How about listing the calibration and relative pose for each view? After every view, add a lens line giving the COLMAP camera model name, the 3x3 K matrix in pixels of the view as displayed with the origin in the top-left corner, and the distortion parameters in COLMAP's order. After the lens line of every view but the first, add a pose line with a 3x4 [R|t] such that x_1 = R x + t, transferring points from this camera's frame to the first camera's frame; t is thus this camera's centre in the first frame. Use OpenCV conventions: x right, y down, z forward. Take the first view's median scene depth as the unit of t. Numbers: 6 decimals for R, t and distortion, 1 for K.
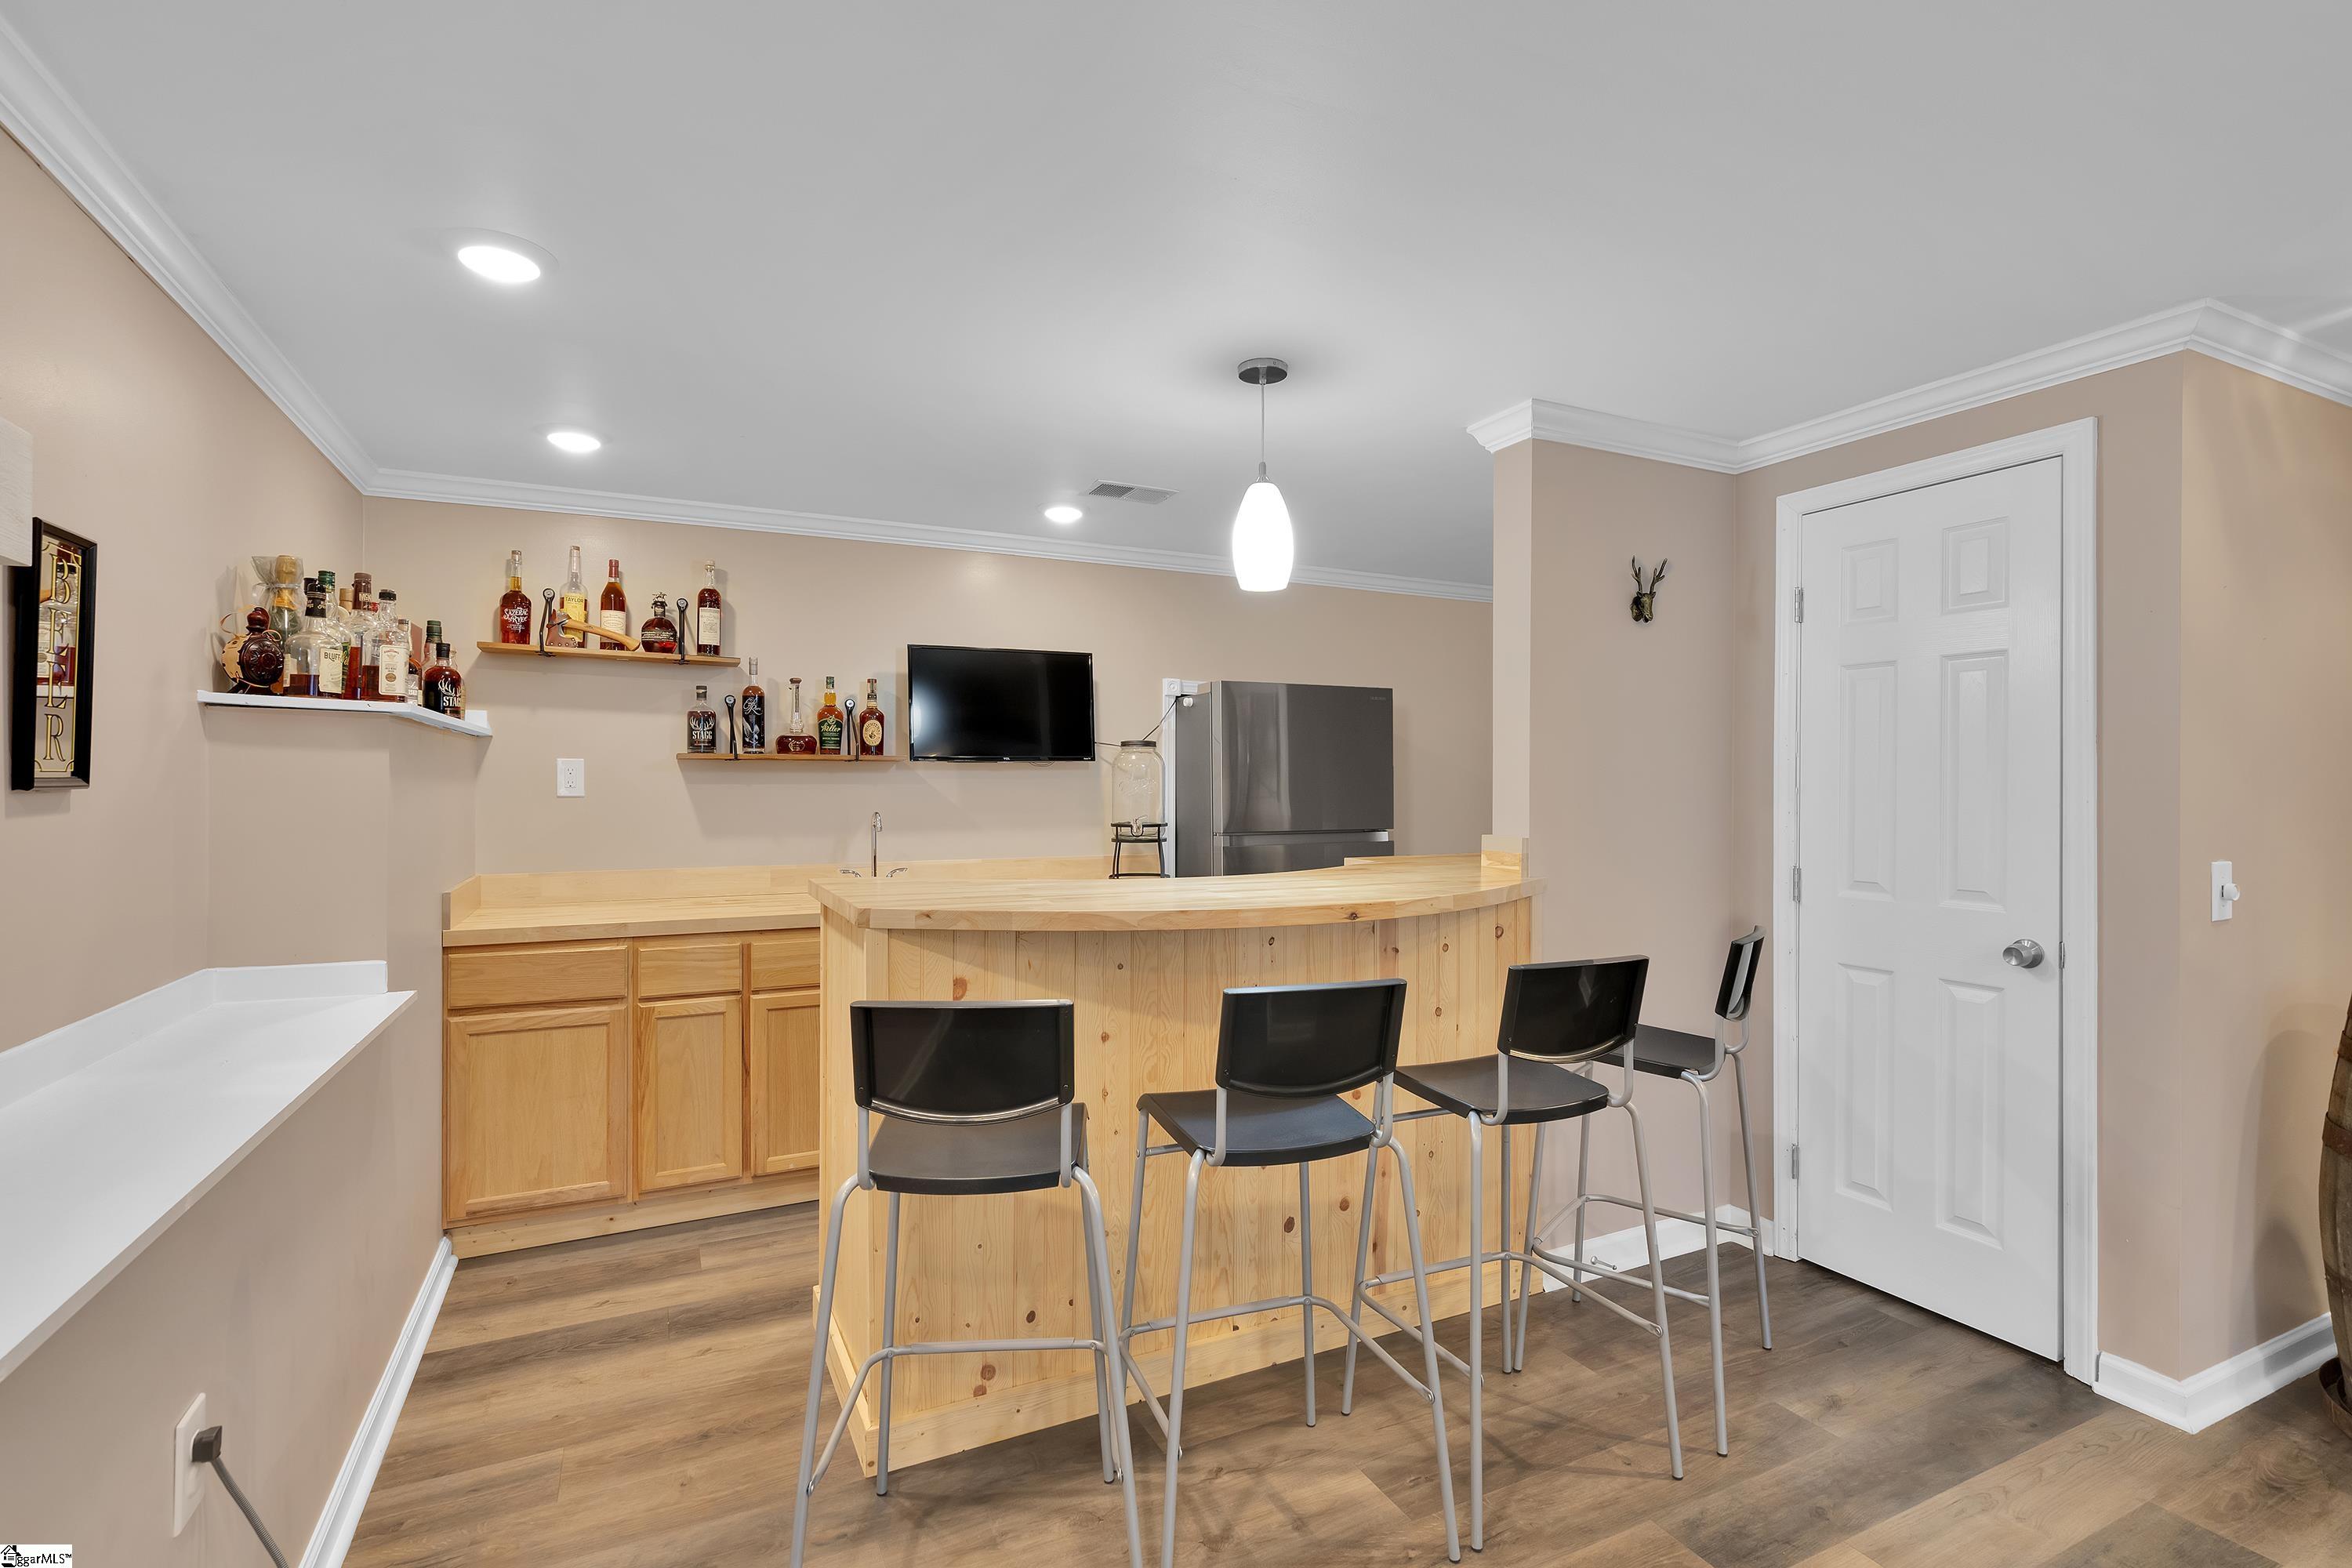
lens RADIAL K [[1105.5, 0, 1268.6], [0, 1105.5, 781.0], [0, 0, 1]] dist [-0.013500, 0.002489]
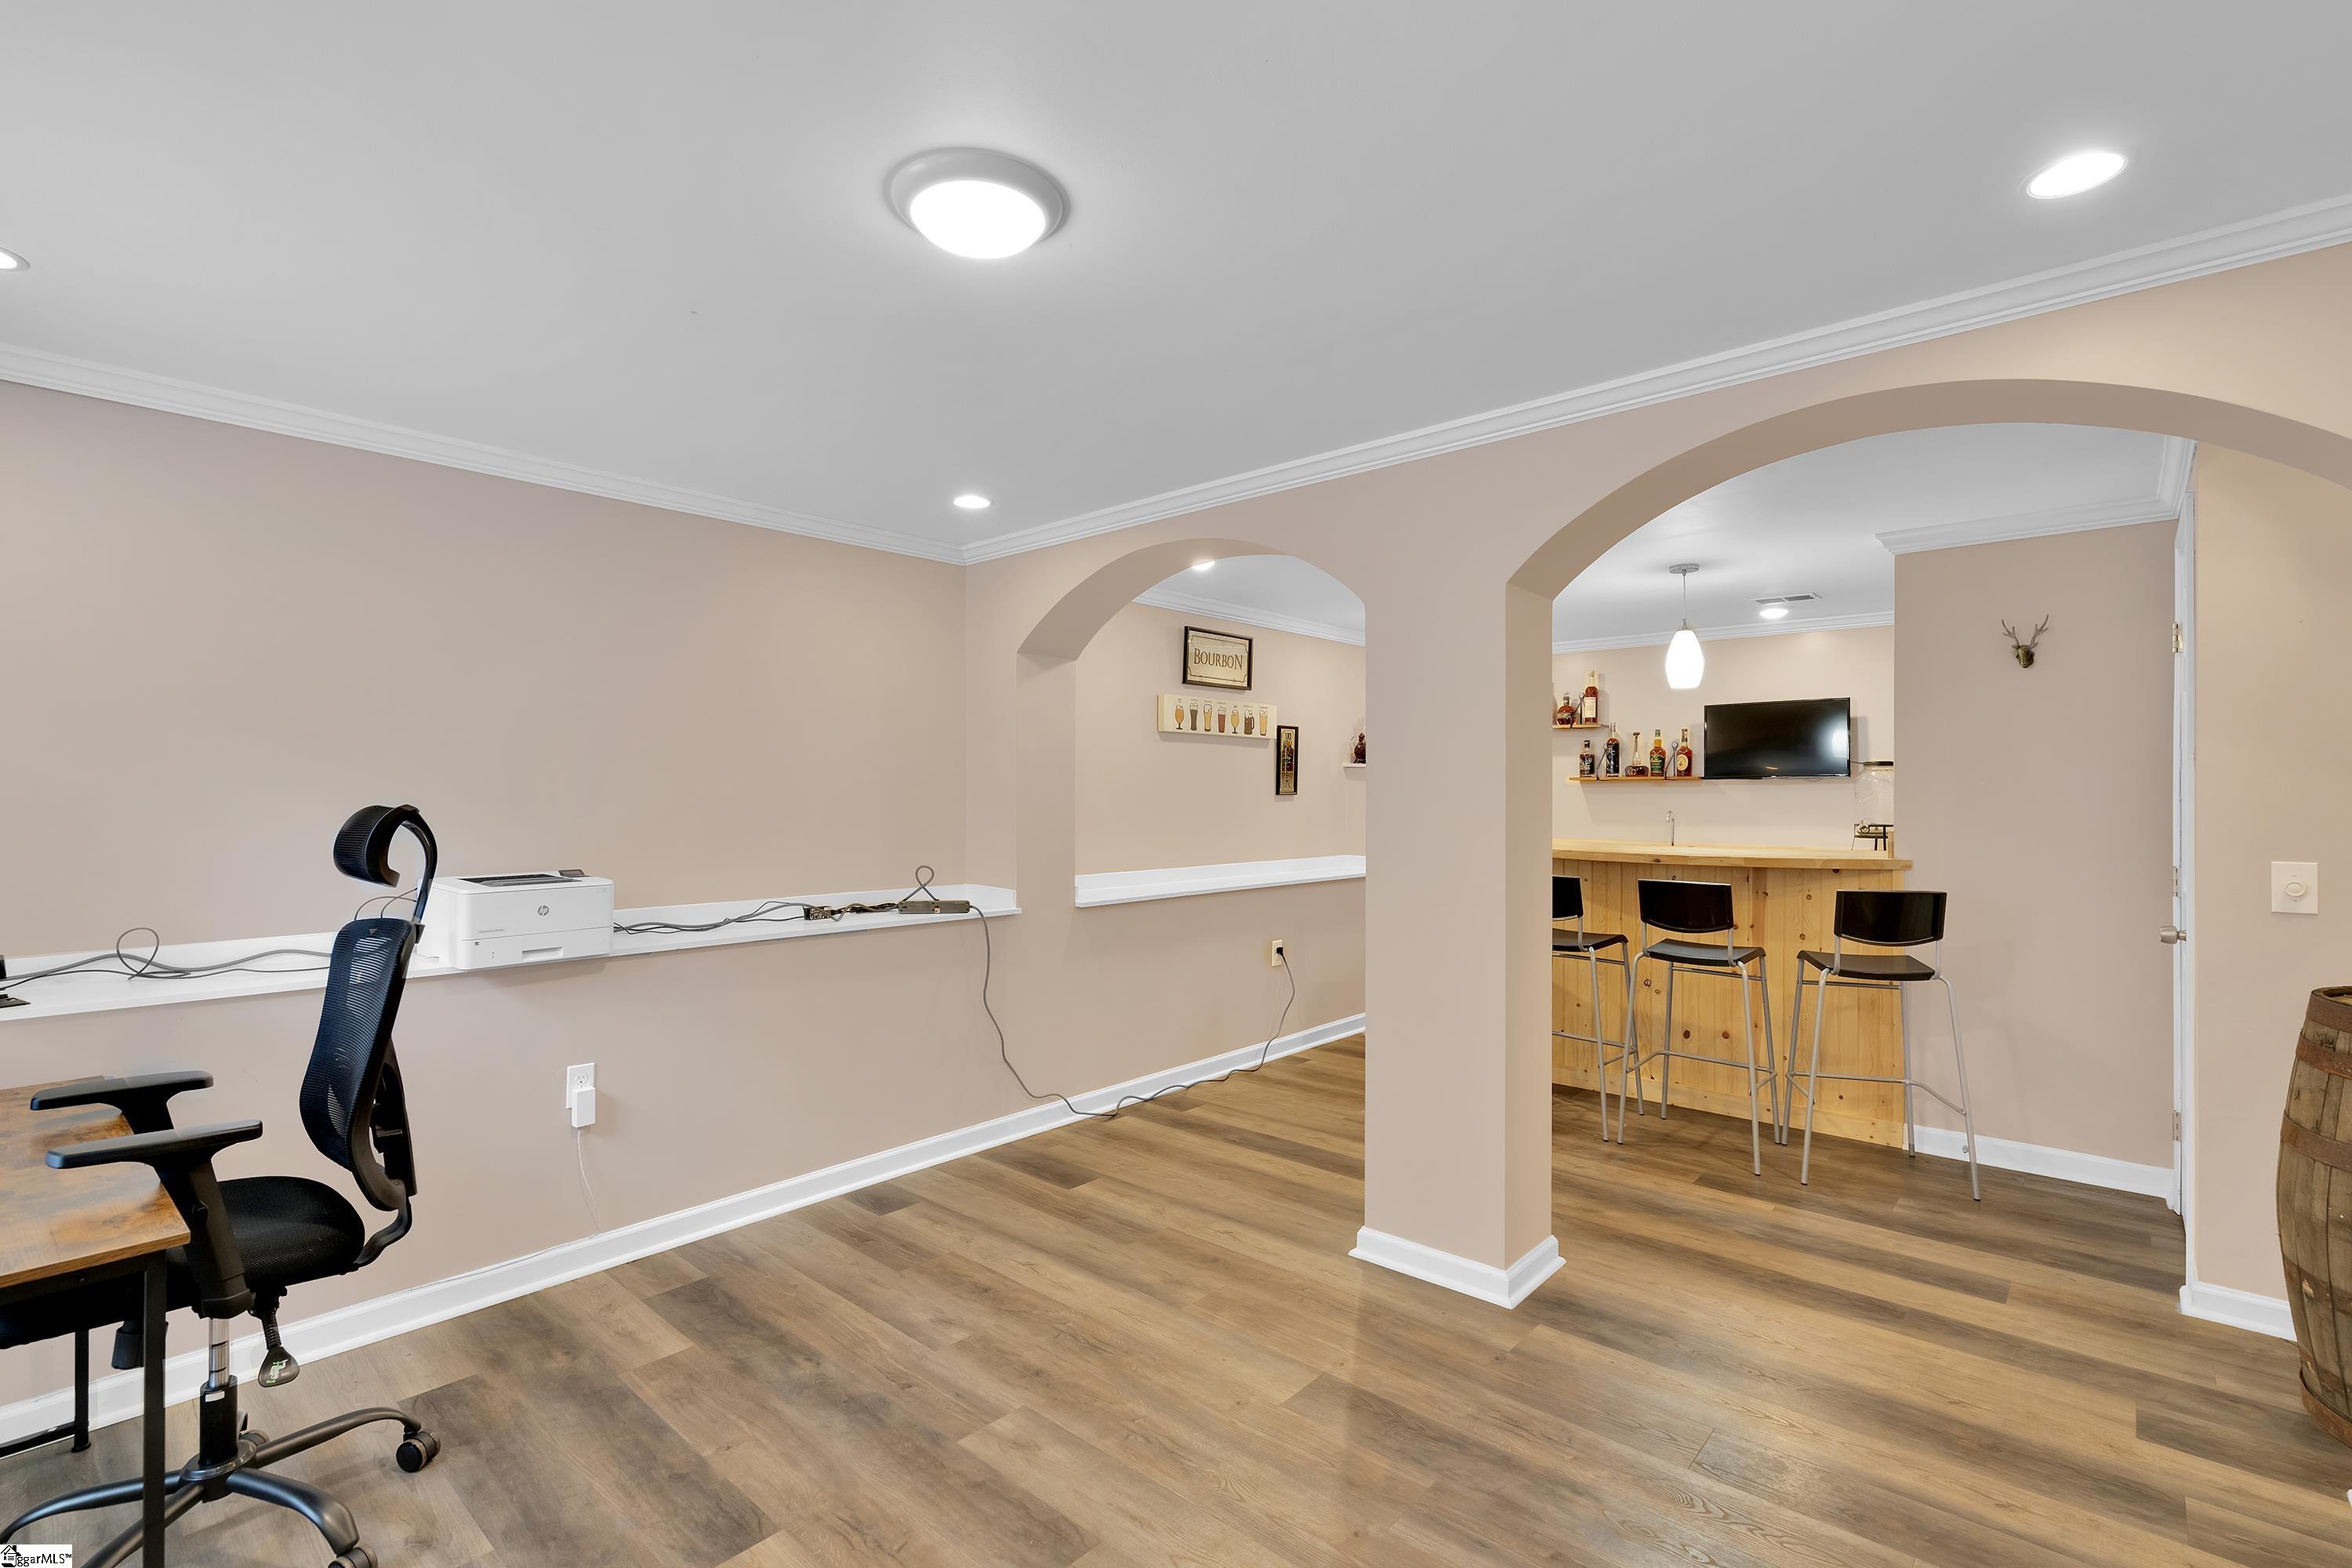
lens RADIAL K [[1105.5, 0, 1165.5], [0, 1105.5, 787.9], [0, 0, 1]] dist [-0.013500, 0.002489]
pose [[0.359355, -0.003926, -0.933193, 0.944997], [0.001212, 0.999992, -0.003740, -0.001087], [0.933200, 0.000213, 0.359357, -0.314584]]
